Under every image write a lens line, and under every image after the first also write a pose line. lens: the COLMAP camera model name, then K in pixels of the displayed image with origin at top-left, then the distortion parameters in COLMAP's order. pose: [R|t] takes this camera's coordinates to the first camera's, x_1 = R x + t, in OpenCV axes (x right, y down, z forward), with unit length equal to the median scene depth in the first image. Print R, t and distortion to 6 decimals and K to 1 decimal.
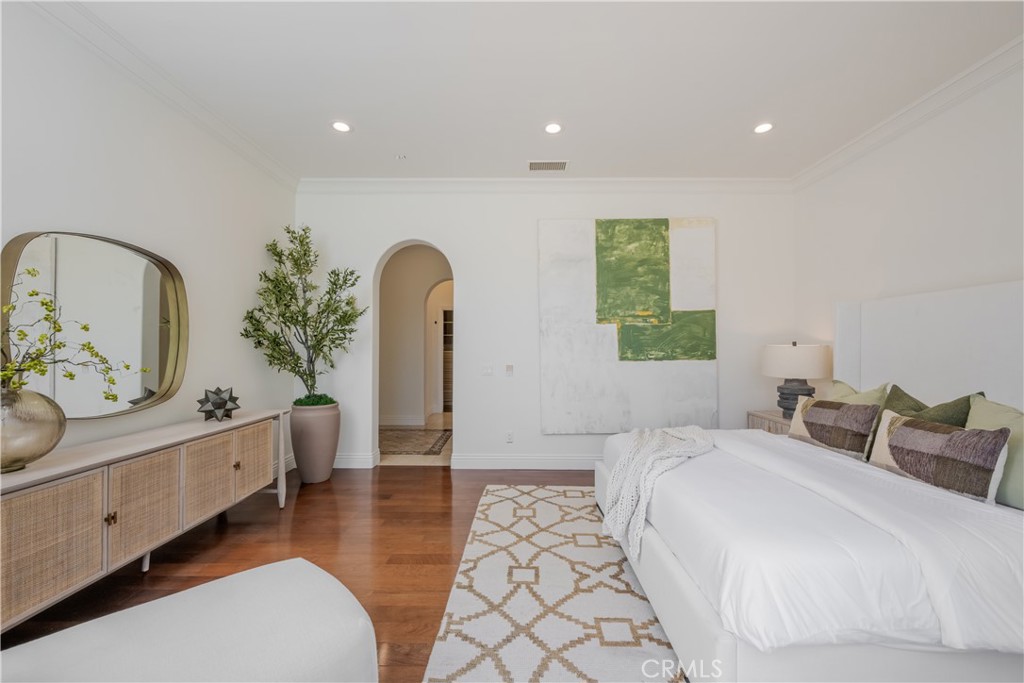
lens RADIAL K [[396.2, 0, 513.1], [0, 396.2, 348.3], [0, 0, 1]] dist [0.002477, 0.000148]
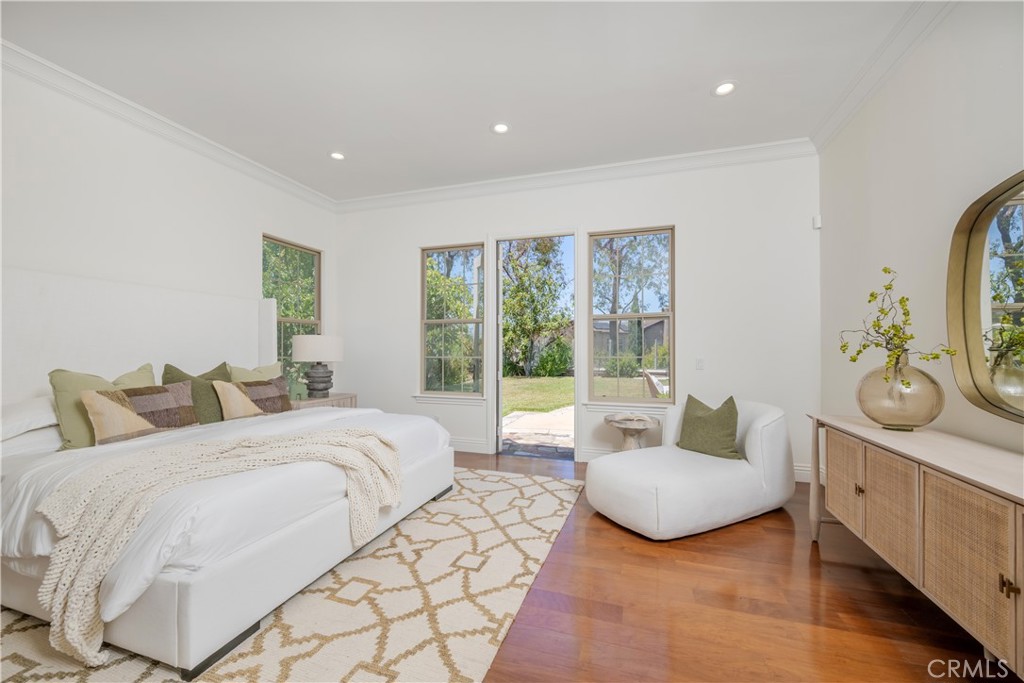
lens RADIAL K [[396.2, 0, 513.8], [0, 396.2, 344.2], [0, 0, 1]] dist [0.002477, 0.000148]
pose [[-0.952855, -0.004508, 0.303392, -0.358445], [-0.008894, 0.999875, -0.013078, 0.044260], [-0.303295, -0.015160, -0.952776, 1.848337]]
